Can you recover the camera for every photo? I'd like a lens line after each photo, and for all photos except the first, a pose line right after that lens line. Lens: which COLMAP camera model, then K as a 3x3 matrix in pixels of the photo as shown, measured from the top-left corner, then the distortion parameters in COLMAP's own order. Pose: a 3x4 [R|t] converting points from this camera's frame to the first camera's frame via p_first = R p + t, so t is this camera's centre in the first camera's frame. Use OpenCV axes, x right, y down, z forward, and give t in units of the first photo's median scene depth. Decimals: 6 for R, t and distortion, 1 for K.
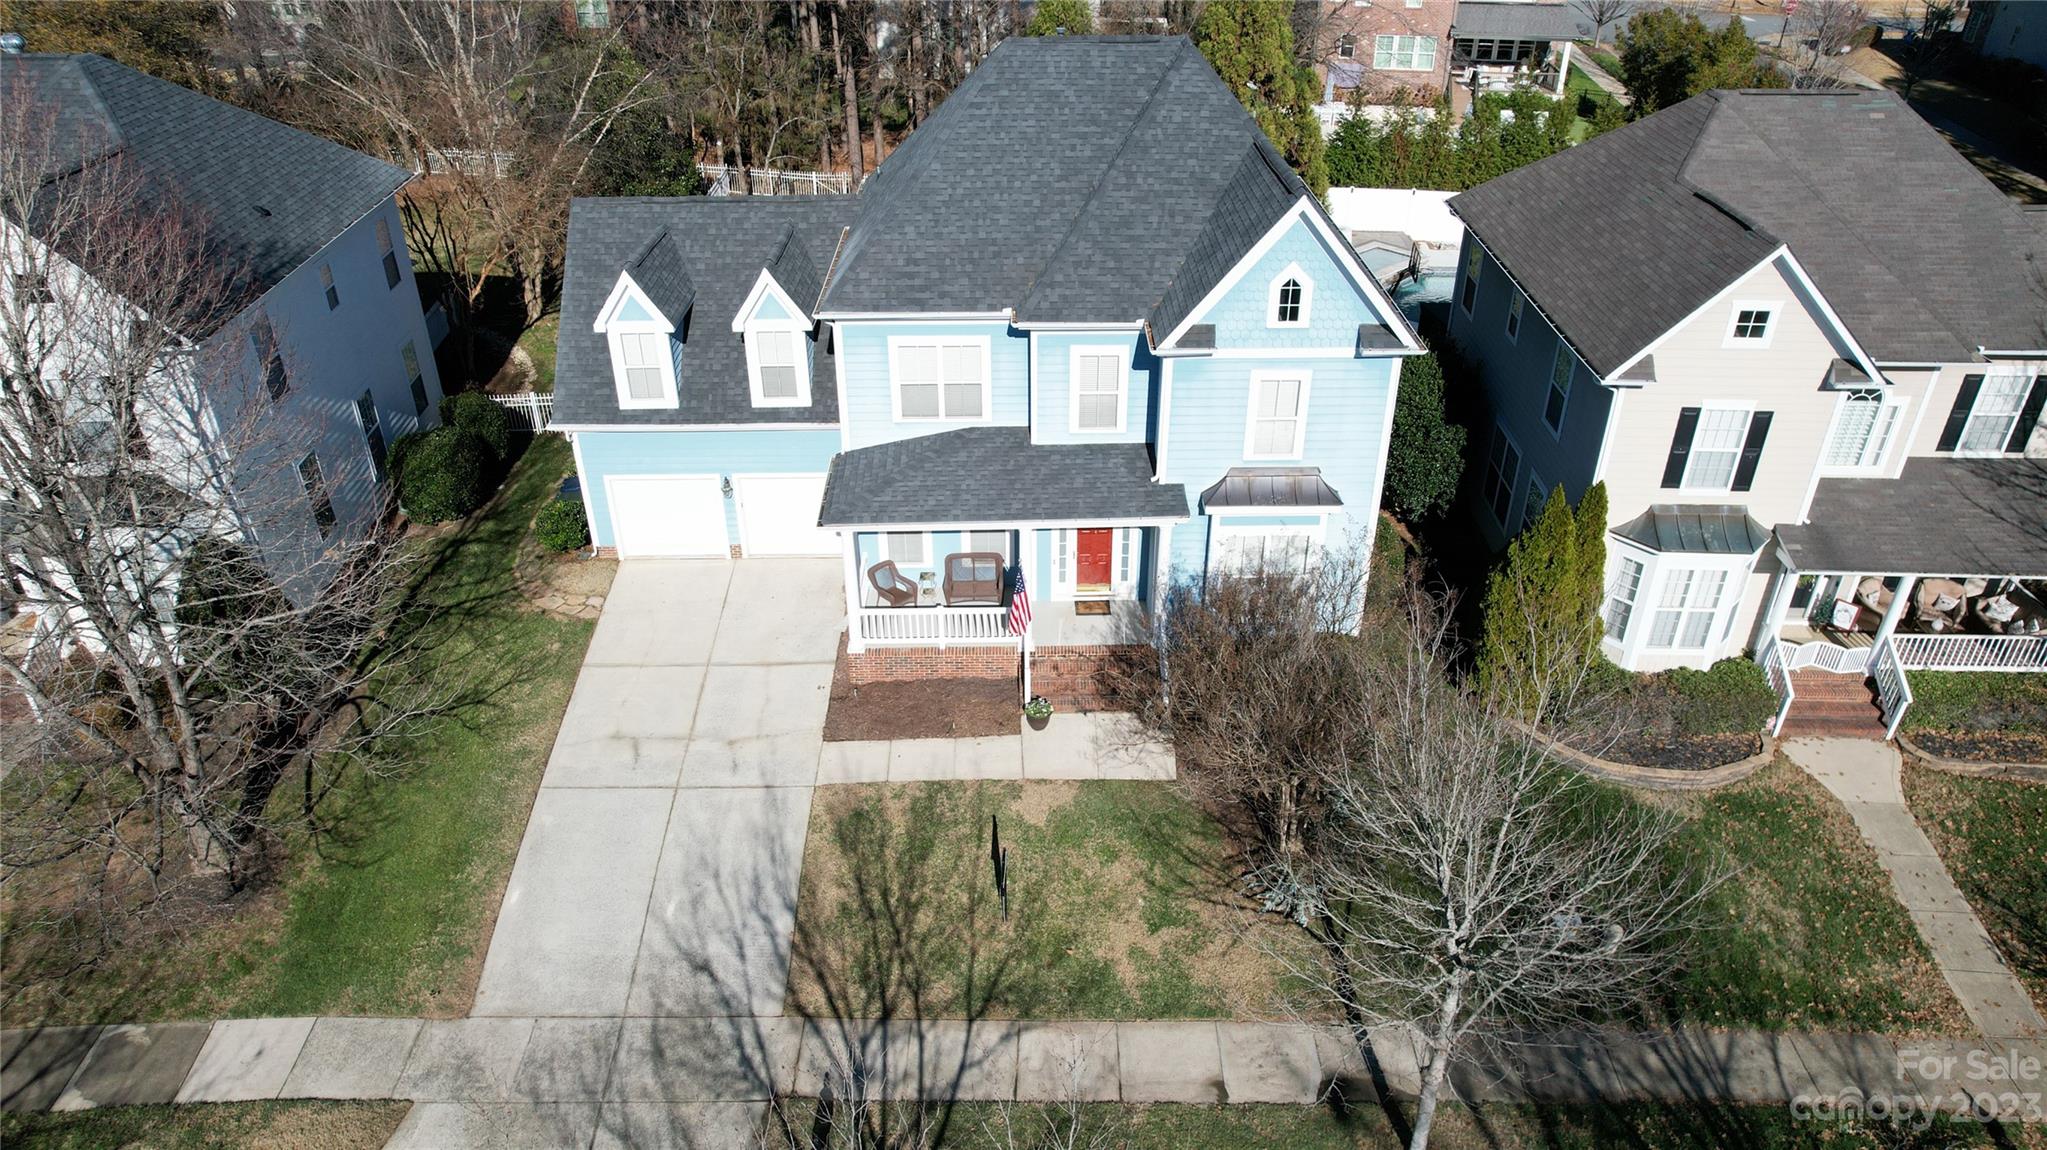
lens RADIAL K [[1329.8, 0, 1020.8], [0, 1329.8, 572.2], [0, 0, 1]] dist [-0.037558, 0.000334]
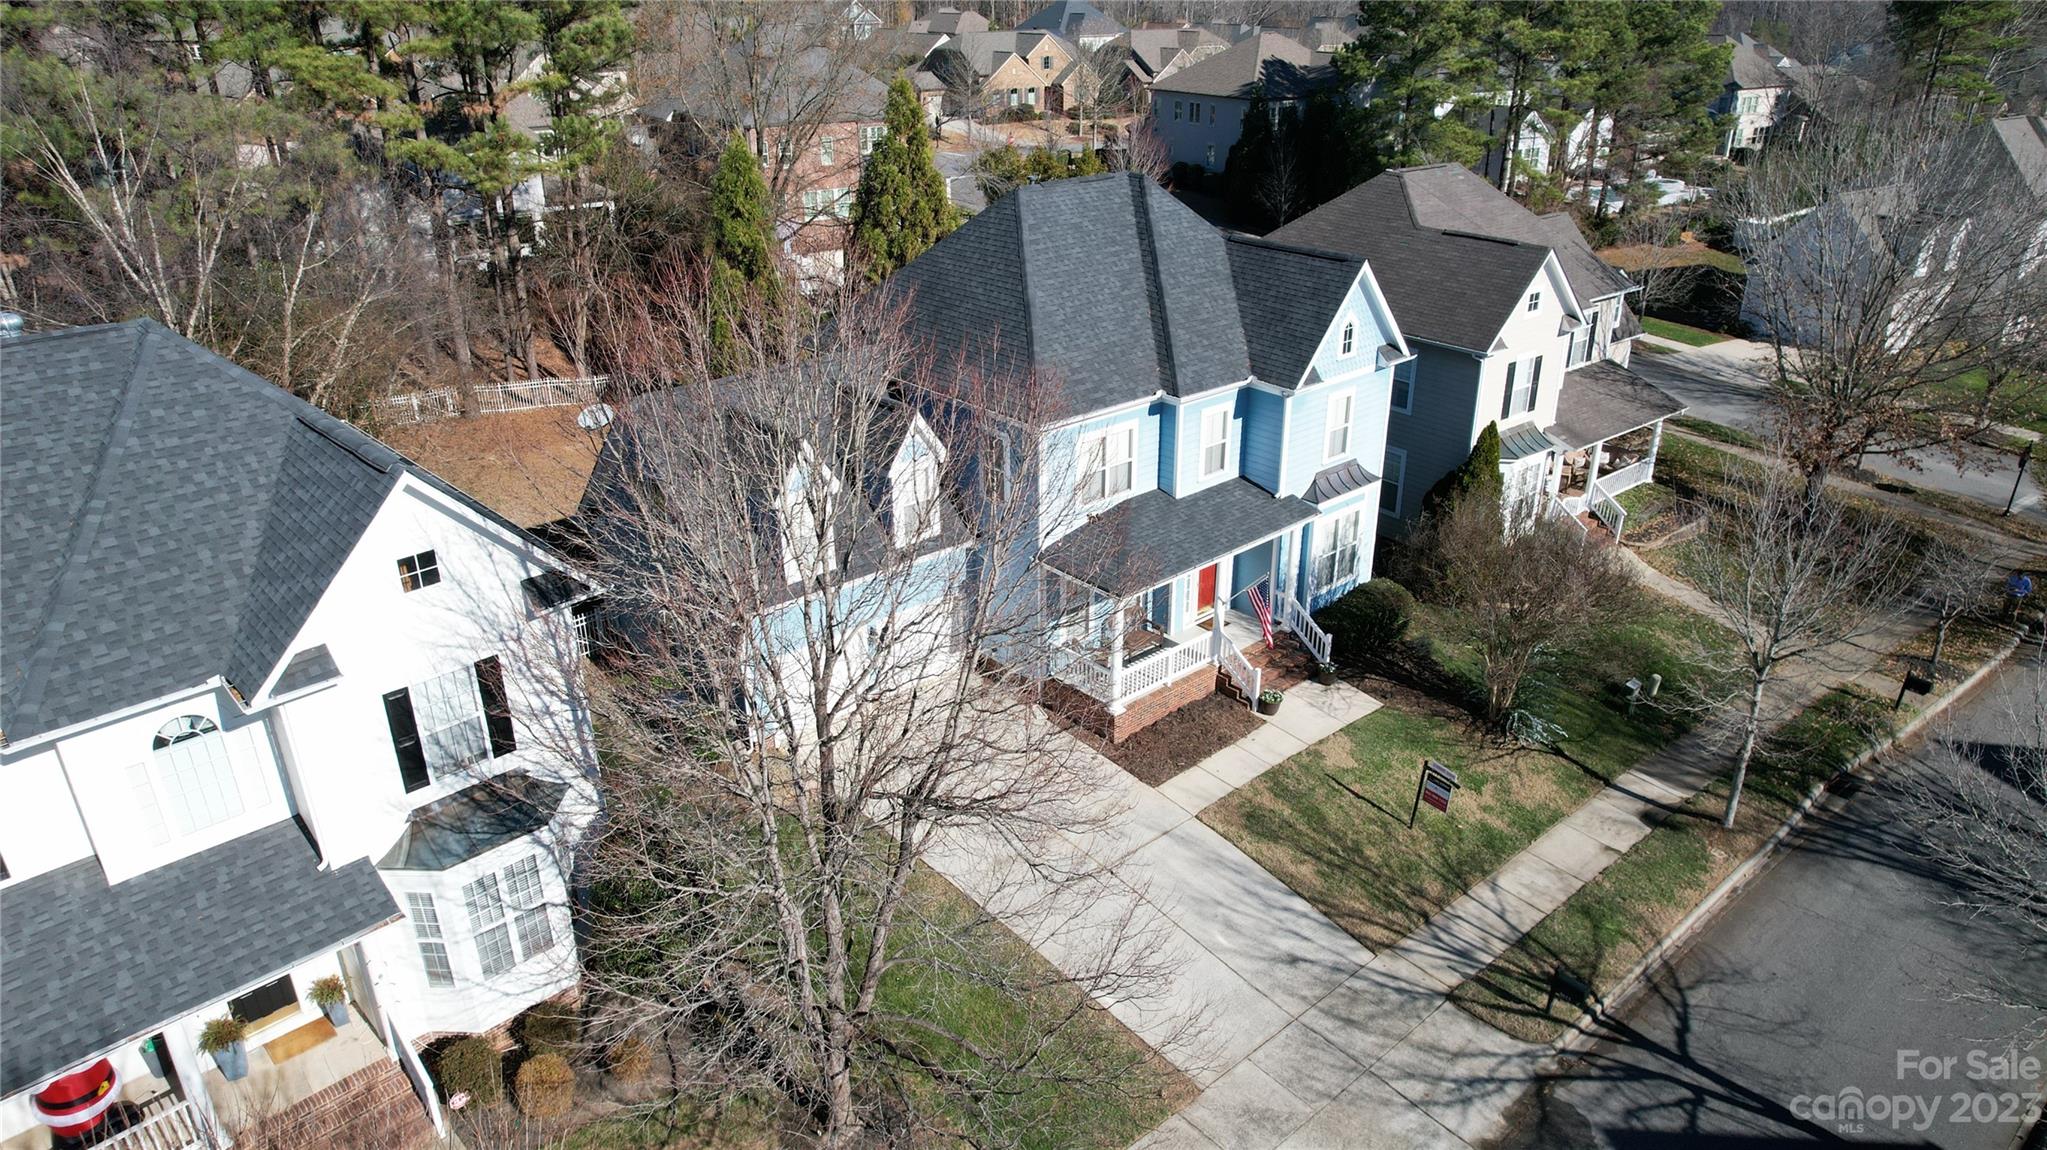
lens RADIAL K [[1329.8, 0, 1023.5], [0, 1329.8, 580.8], [0, 0, 1]] dist [-0.037558, 0.000334]
pose [[0.755022, -0.272139, 0.596558, -0.937334], [0.337259, 0.941408, 0.002609, -0.085085], [-0.562315, 0.199225, 0.802566, 0.136550]]
